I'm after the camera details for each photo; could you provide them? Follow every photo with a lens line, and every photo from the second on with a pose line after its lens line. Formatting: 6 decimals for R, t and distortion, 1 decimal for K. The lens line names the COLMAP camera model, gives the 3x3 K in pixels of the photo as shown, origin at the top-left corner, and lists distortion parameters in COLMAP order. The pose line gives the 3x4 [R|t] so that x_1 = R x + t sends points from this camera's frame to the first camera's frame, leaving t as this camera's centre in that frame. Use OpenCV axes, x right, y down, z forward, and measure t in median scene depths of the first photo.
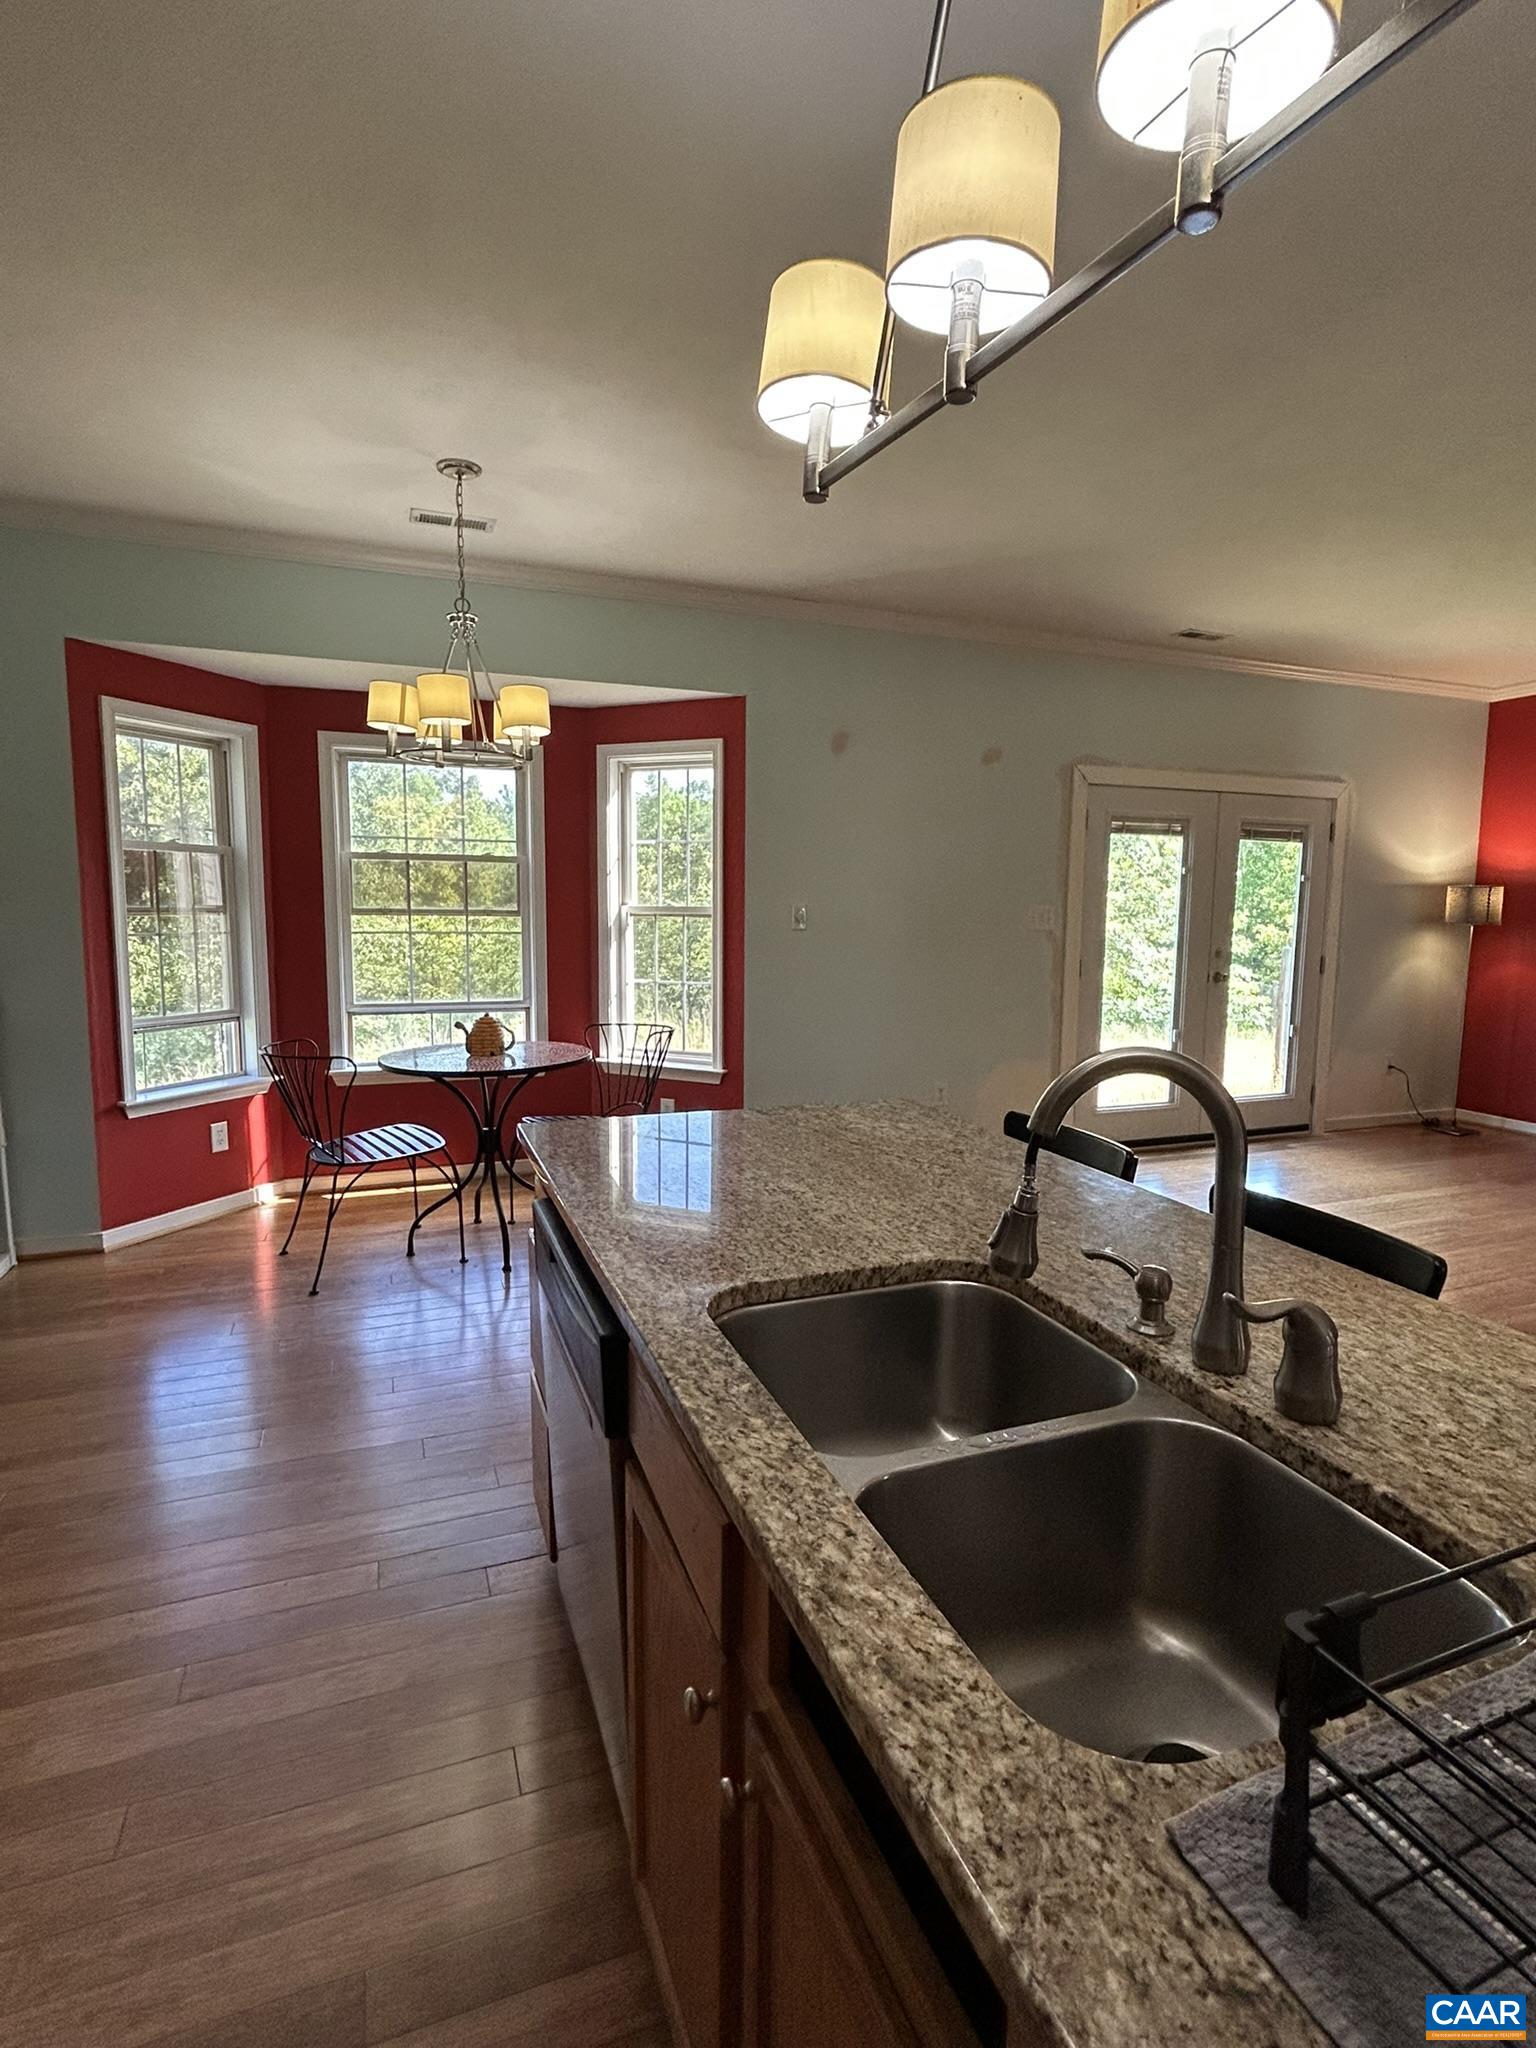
lens RADIAL K [[1019.4, 0, 771.4], [0, 1019.4, 1022.7], [0, 0, 1]] dist [0.003866, 0.001227]
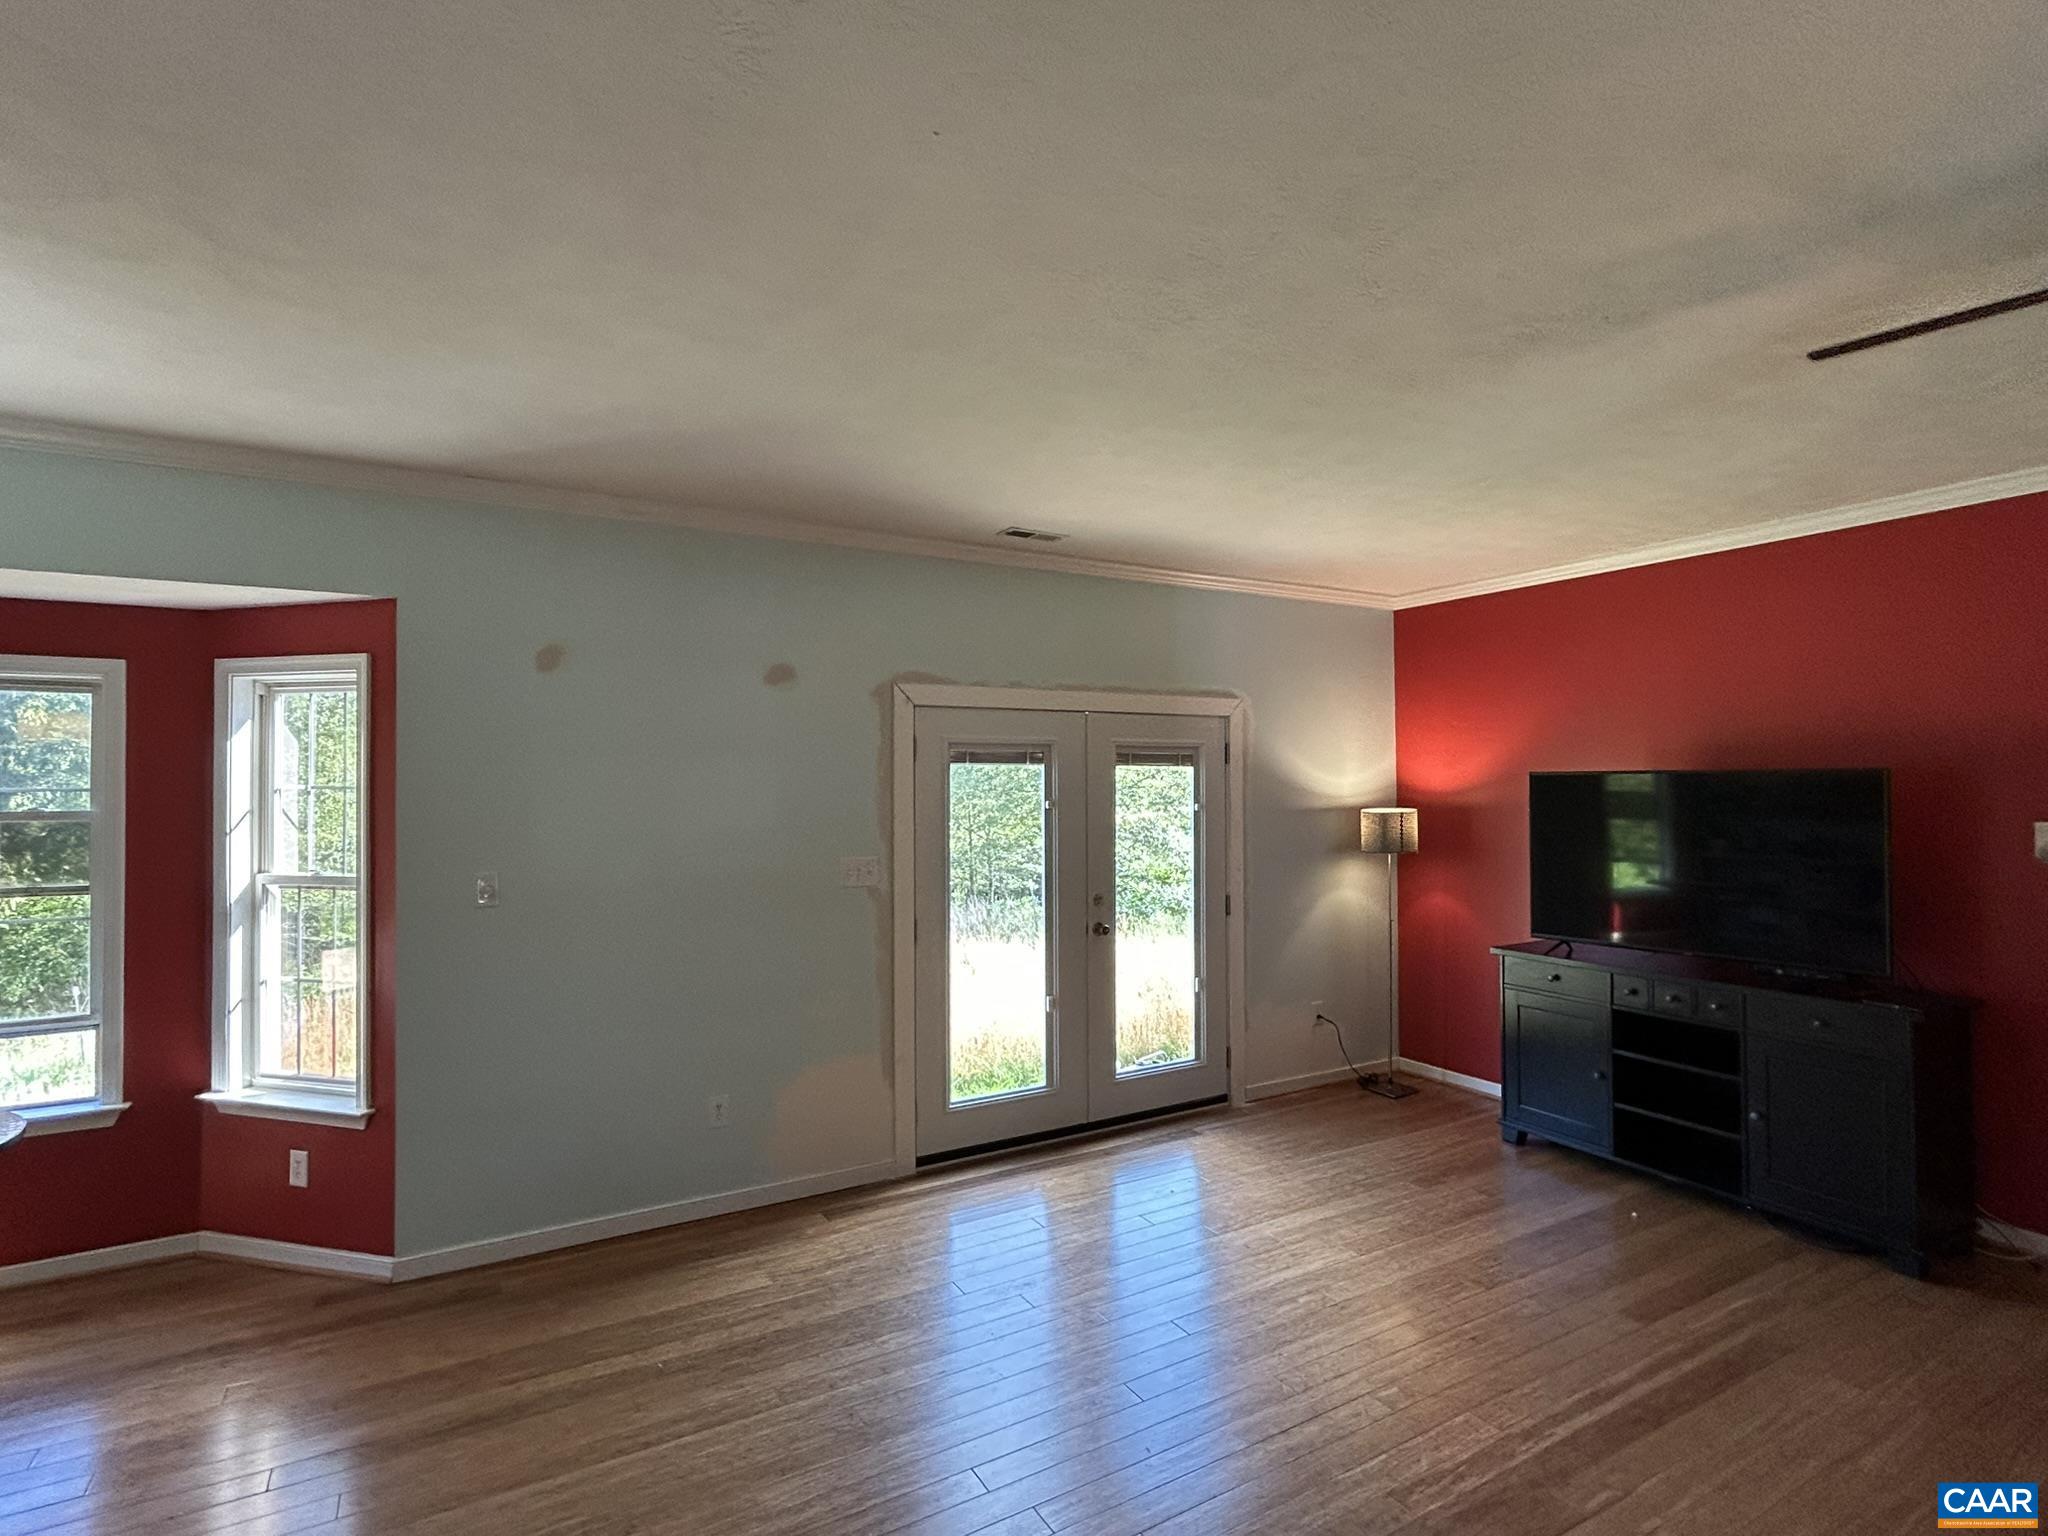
lens RADIAL K [[1019.4, 0, 1018.1], [0, 1019.4, 770.1], [0, 0, 1]] dist [0.003866, 0.001227]
pose [[0.988435, -0.013302, 0.151063, 0.266295], [0.032665, 0.991437, -0.126433, -0.075390], [-0.148088, 0.129905, 0.980405, 0.189057]]
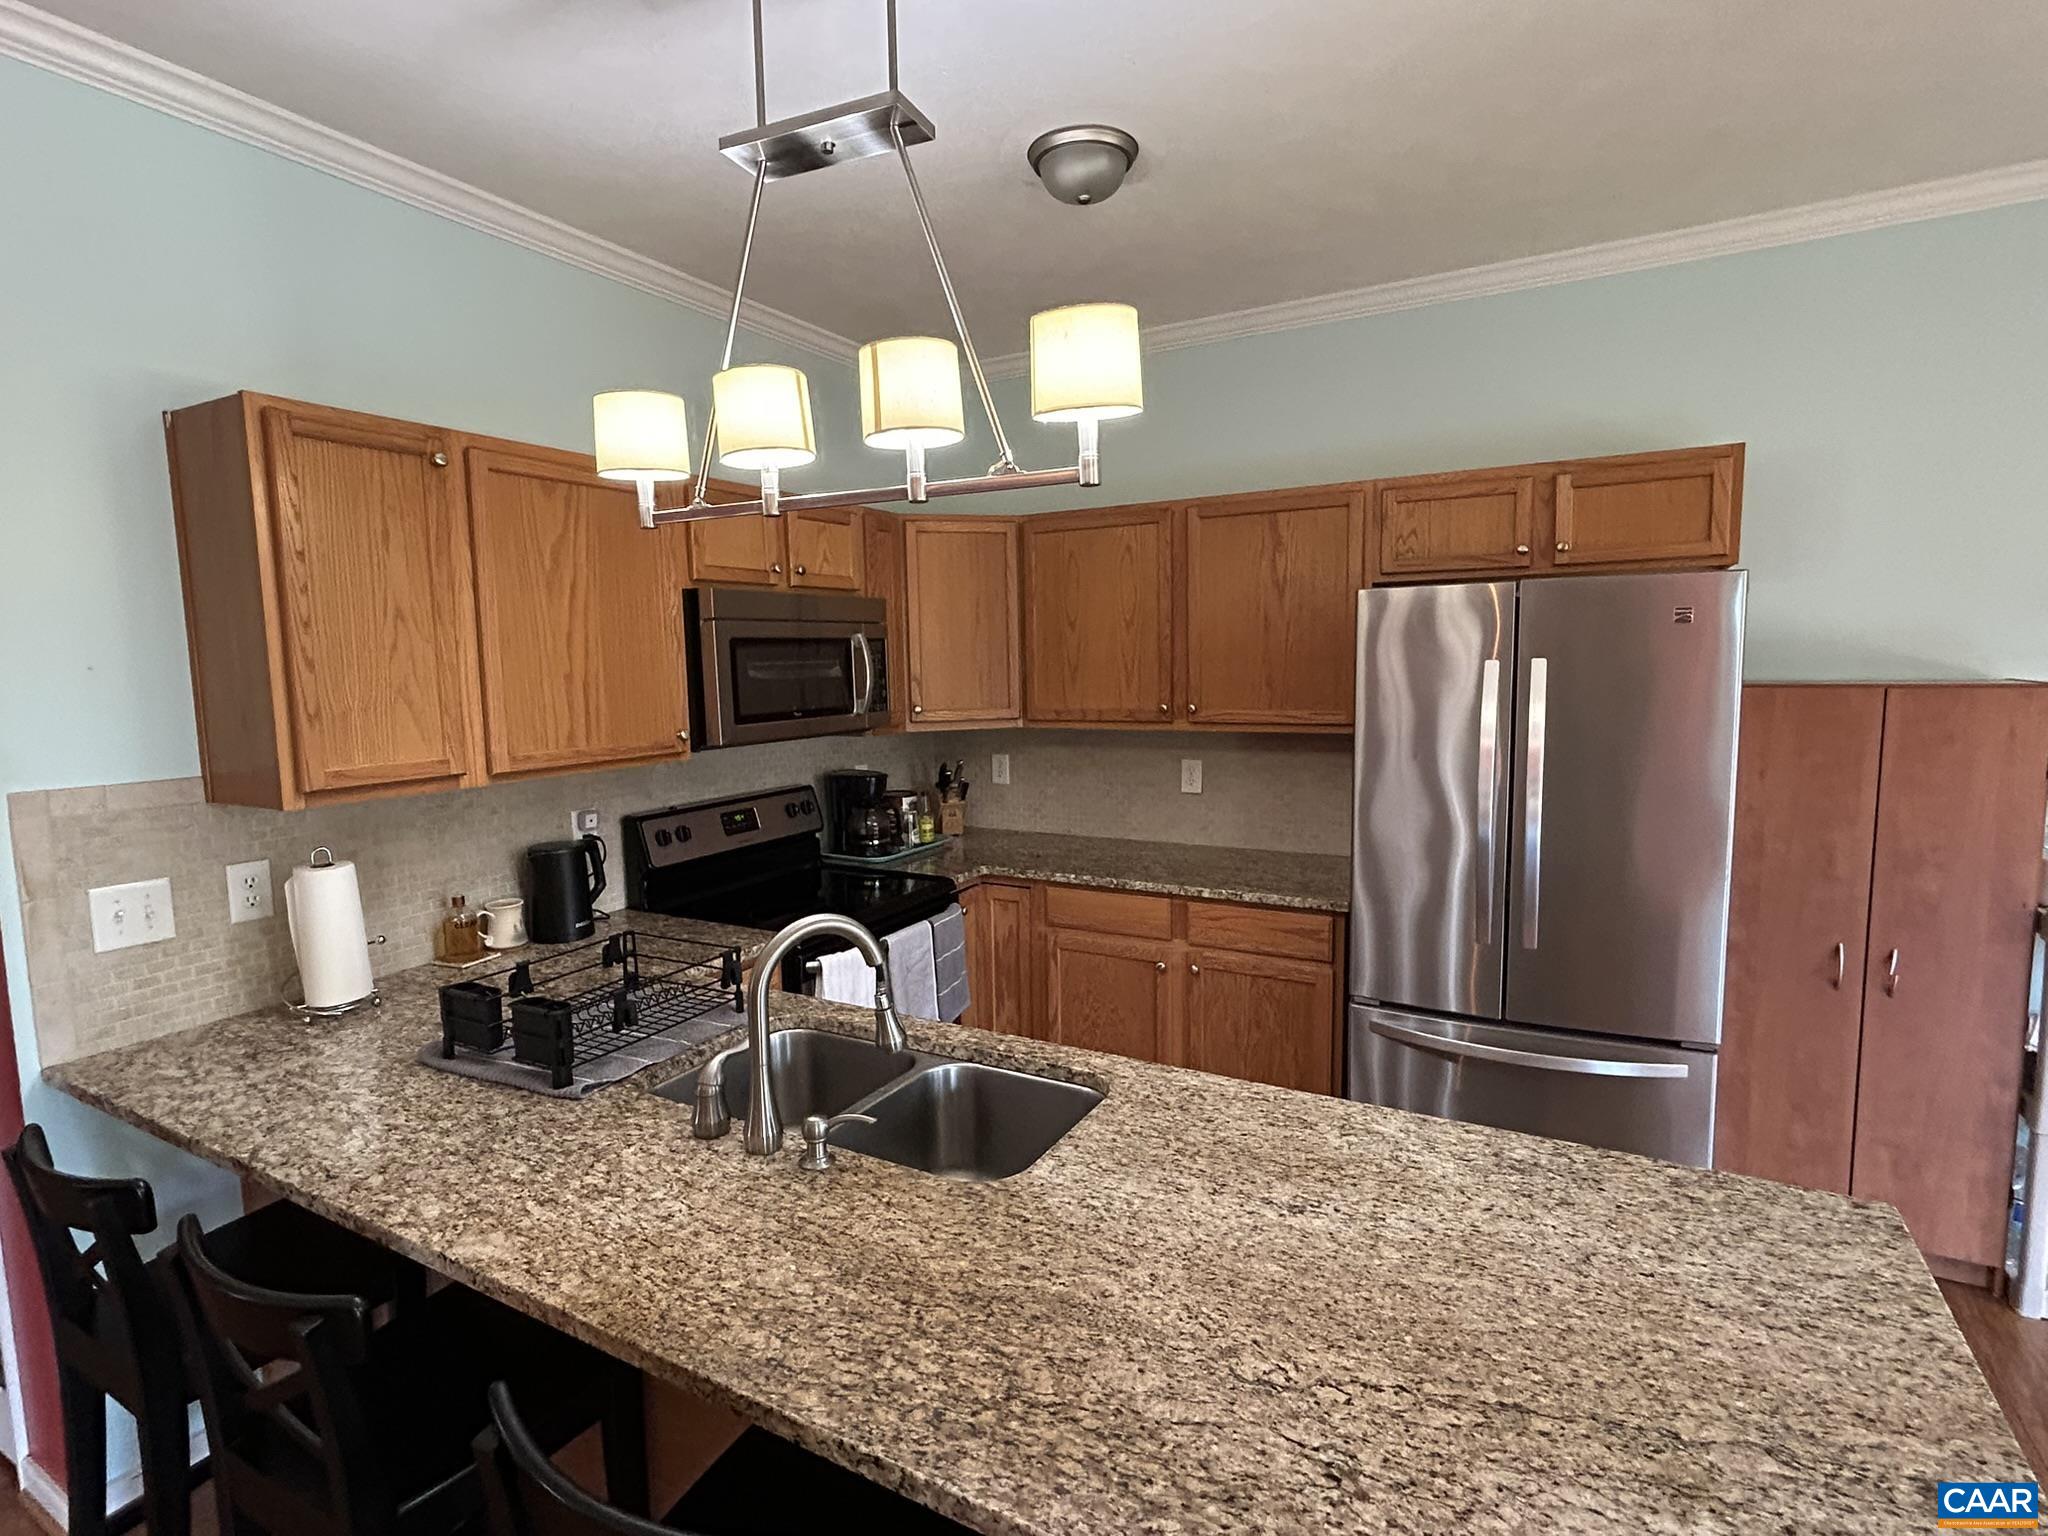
lens RADIAL K [[1019.4, 0, 1023.5], [0, 1019.4, 769.2], [0, 0, 1]] dist [0.003866, 0.001227]
pose [[-0.771106, 0.075647, -0.632197, 0.198000], [-0.063119, 0.978944, 0.194125, -0.092437], [0.633570, 0.189595, -0.750095, 0.426882]]
